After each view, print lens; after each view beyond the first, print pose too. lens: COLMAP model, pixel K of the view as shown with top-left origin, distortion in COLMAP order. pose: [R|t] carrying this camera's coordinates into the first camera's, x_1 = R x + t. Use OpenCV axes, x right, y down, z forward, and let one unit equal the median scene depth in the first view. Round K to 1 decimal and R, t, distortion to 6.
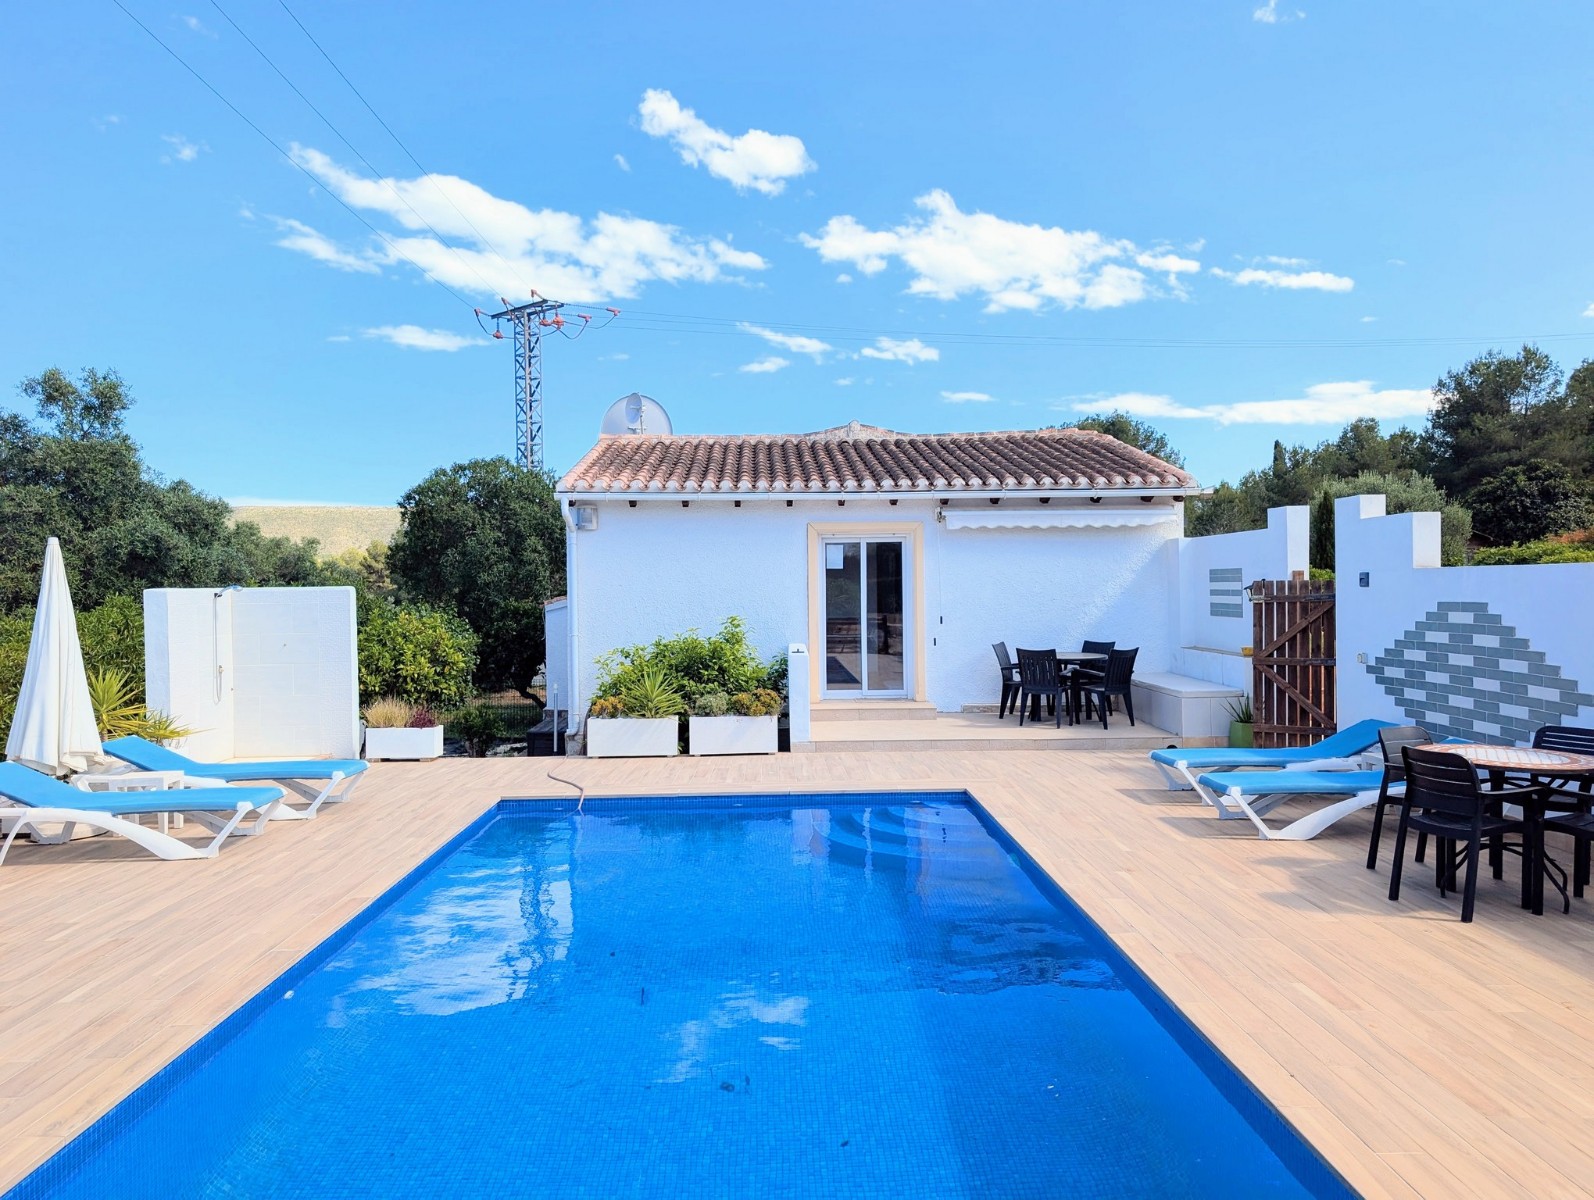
lens RADIAL K [[1130.6, 0, 797.0], [0, 1130.6, 600.0], [0, 0, 1]] dist [-0.003594, -0.001096]
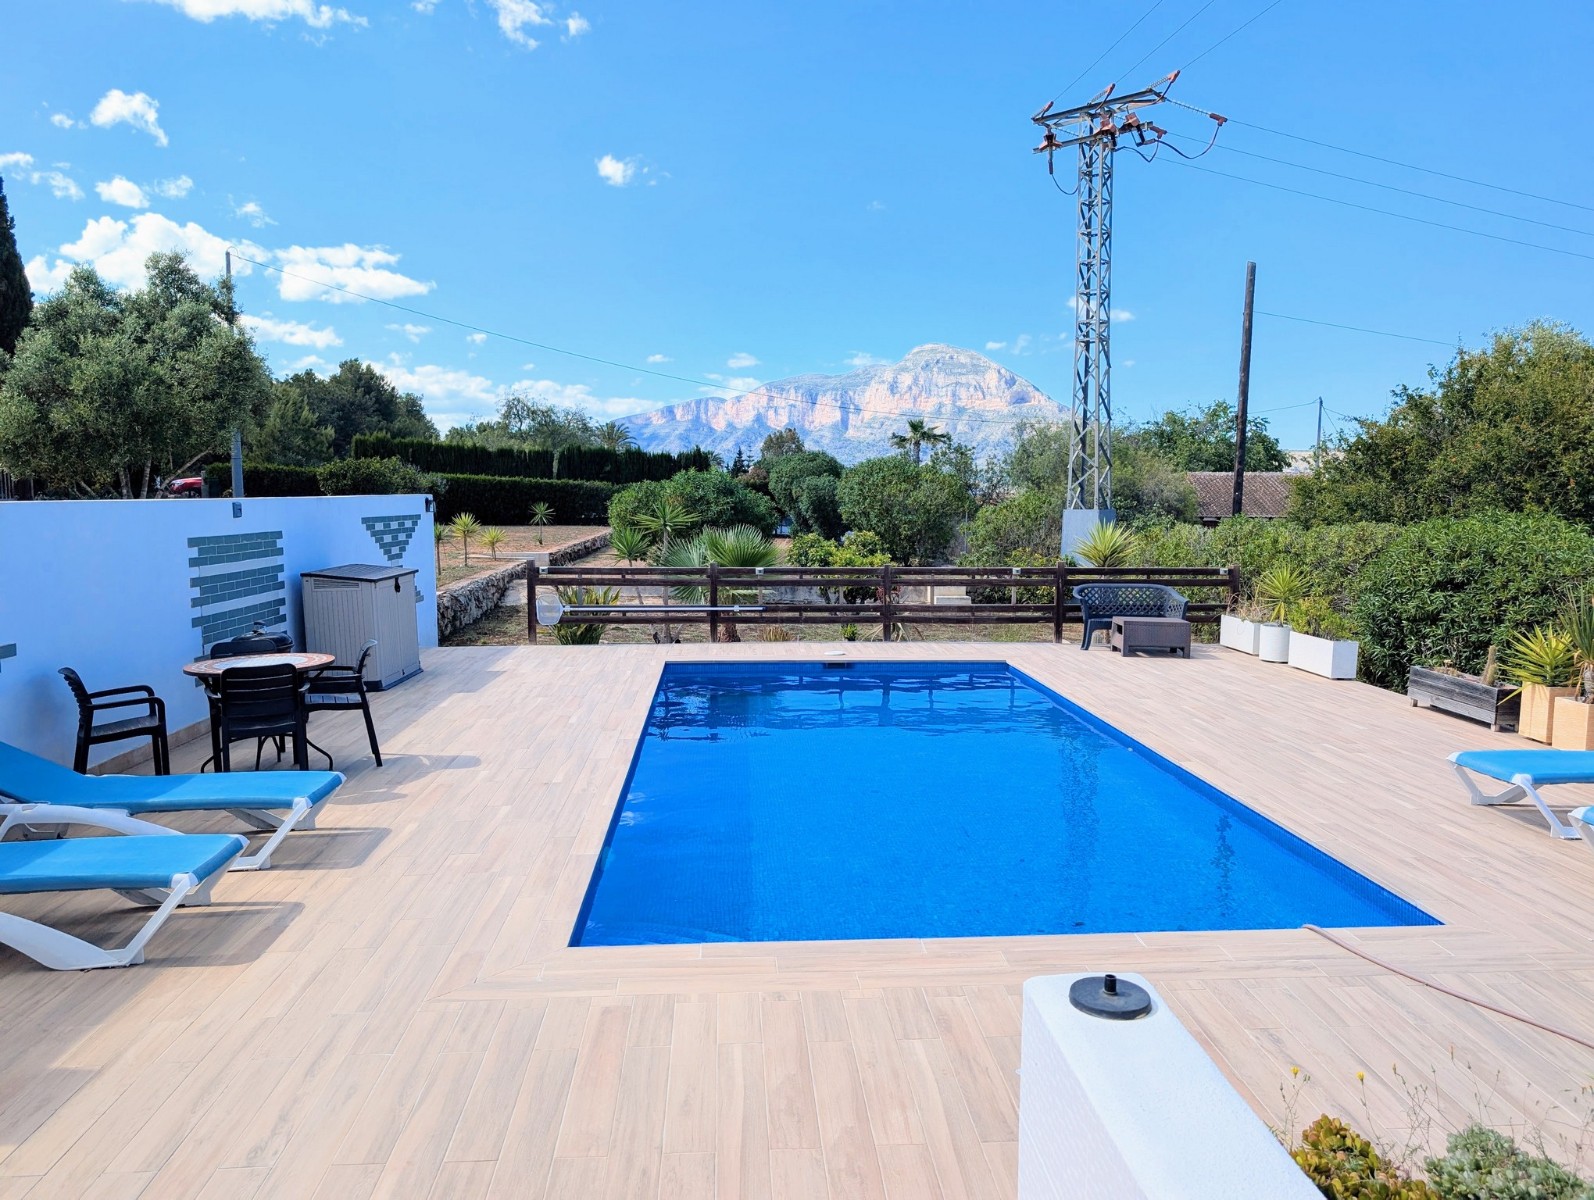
lens RADIAL K [[1130.6, 0, 797.0], [0, 1130.6, 600.0], [0, 0, 1]] dist [-0.003594, -0.001096]
pose [[-0.999283, 0.009583, -0.036632, 0.102550], [0.005573, 0.994130, 0.108044, -0.059965], [0.037452, 0.107762, -0.993471, 2.350280]]
